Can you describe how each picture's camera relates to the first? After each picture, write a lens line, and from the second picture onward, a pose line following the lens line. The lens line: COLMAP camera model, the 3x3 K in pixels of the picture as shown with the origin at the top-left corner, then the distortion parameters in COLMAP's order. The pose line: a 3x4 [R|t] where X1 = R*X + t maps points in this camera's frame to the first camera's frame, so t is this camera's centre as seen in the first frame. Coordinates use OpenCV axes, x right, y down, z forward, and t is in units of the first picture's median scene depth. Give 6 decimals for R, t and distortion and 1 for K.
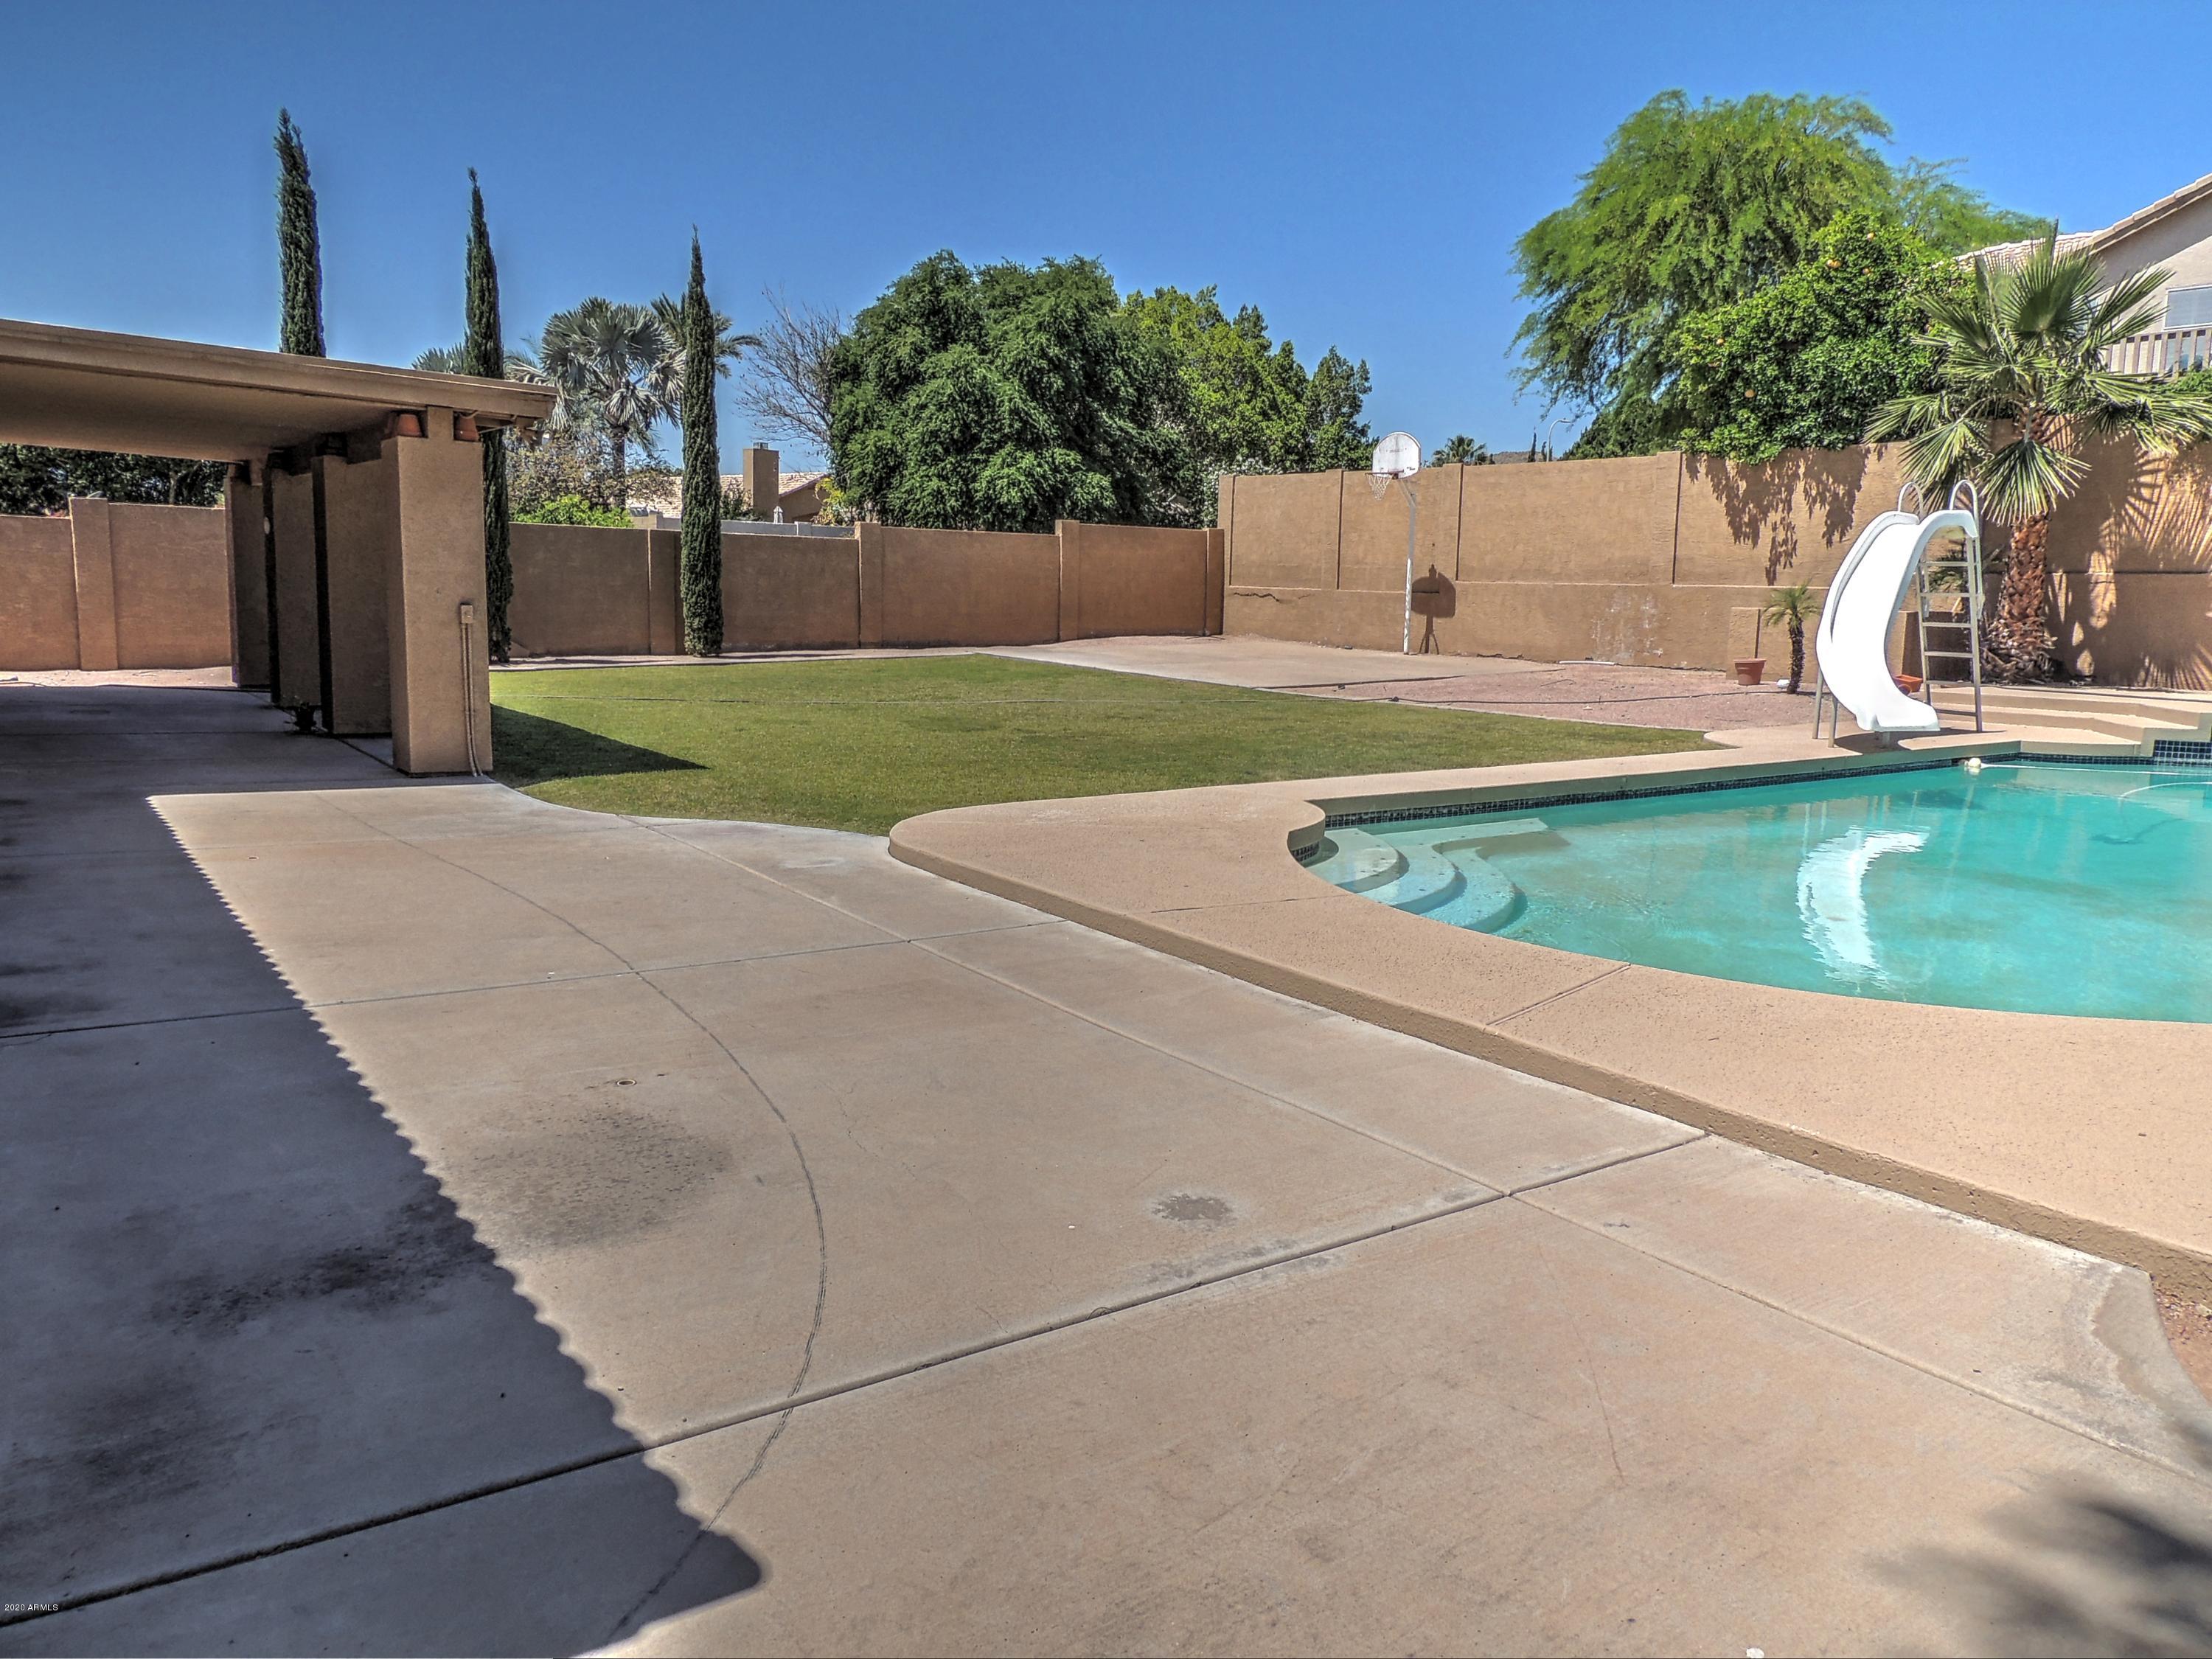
lens RADIAL K [[1561.8, 0, 1106.0], [0, 1561.8, 829.5], [0, 0, 1]] dist [-0.031841, -0.000302]
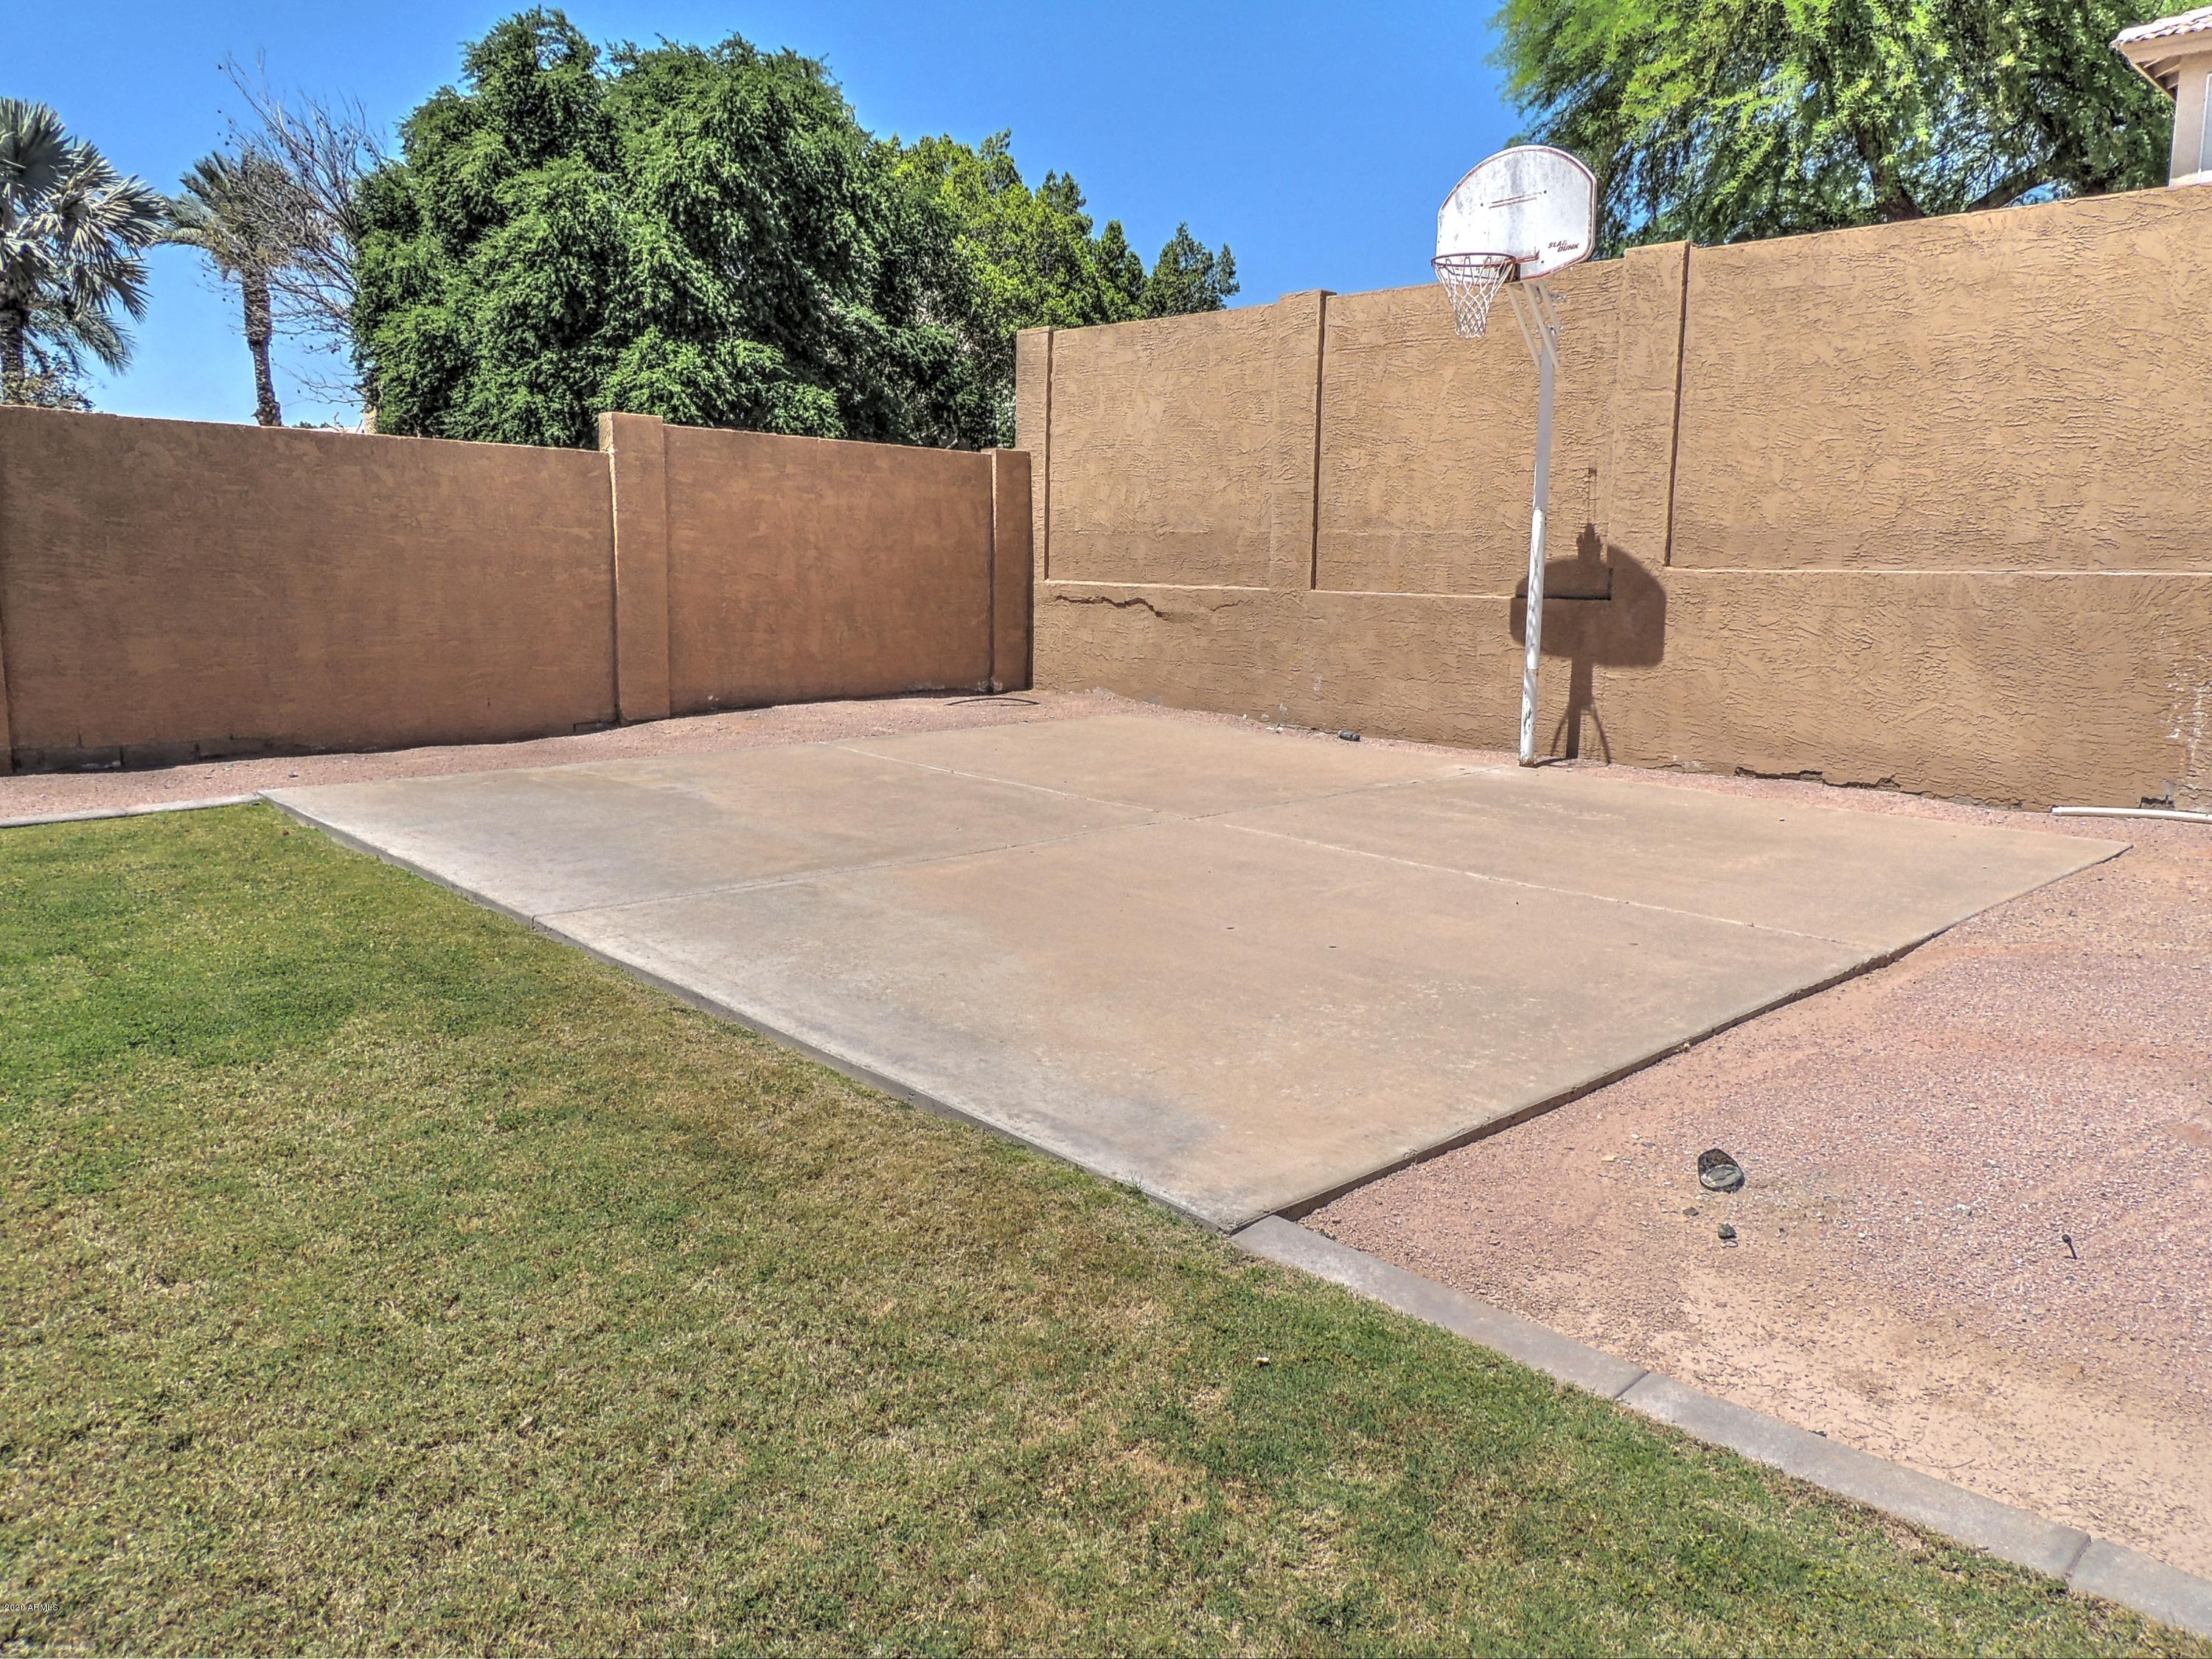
lens RADIAL K [[1543.0, 0, 1099.2], [0, 1543.0, 782.2], [0, 0, 1]] dist [0.026117, -0.001004]
pose [[0.992789, -0.018312, 0.118467, 0.030333], [0.020535, 0.999635, -0.017573, -0.066613], [-0.118102, 0.019879, 0.992802, 0.414242]]
